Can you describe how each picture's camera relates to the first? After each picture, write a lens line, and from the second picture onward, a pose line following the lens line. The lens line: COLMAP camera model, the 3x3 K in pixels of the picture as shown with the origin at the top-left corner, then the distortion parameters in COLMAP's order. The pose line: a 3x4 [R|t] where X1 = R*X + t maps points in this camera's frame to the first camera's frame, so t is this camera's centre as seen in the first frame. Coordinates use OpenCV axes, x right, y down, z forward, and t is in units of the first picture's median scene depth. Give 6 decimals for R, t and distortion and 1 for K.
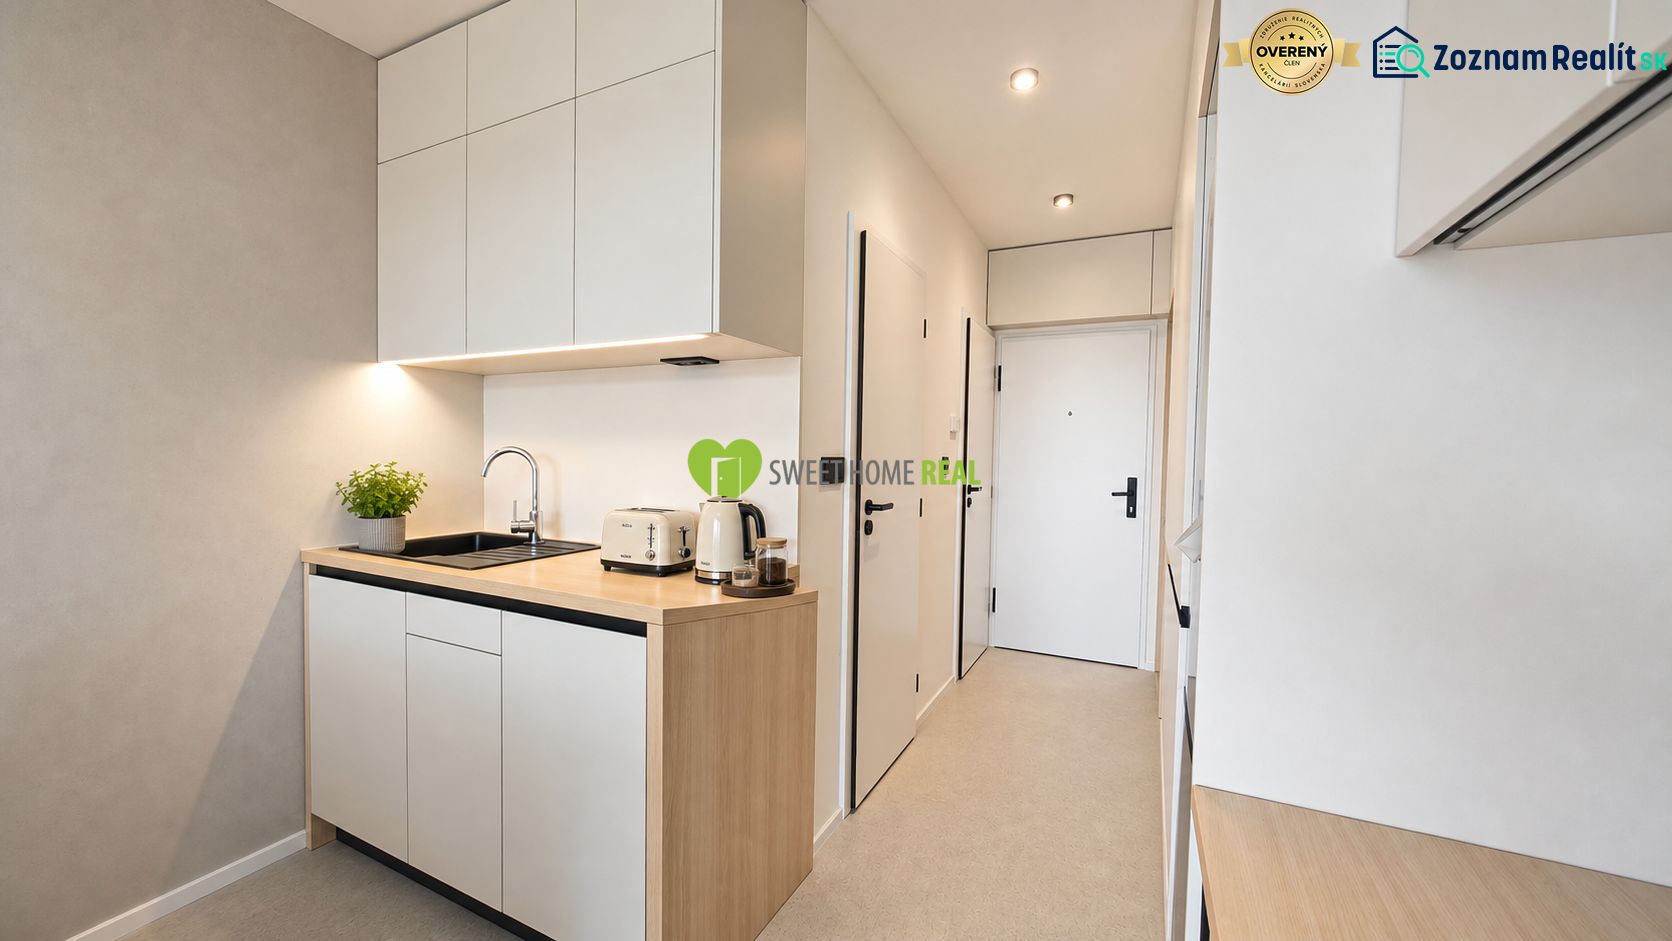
lens RADIAL K [[636.2, 0, 834.9], [0, 636.2, 470.7], [0, 0, 1]] dist [0.000150, 0.000042]
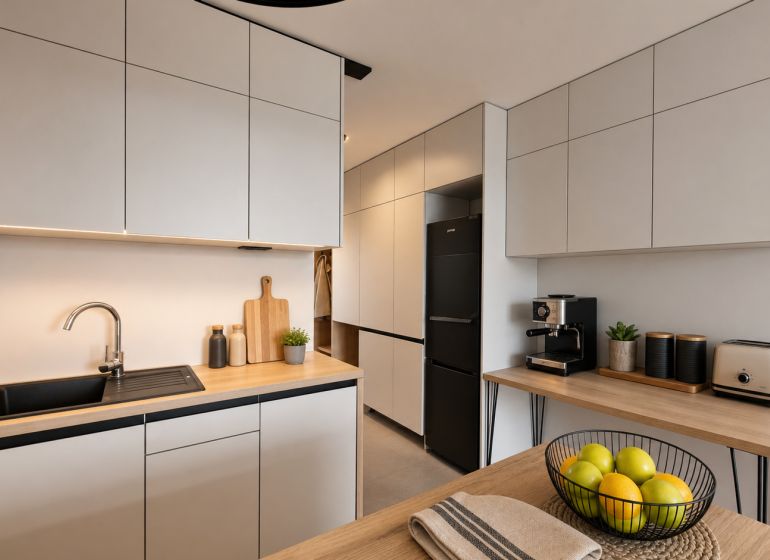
lens RADIAL K [[335.5, 0, 385.0], [0, 335.5, 280.0], [0, 0, 1]] dist [-0.000580, 0.000003]
pose [[0.522282, -0.016171, 0.852619, -0.866980], [0.029770, 0.999557, 0.000722, -0.074942], [-0.852253, 0.025006, 0.522532, 0.201100]]
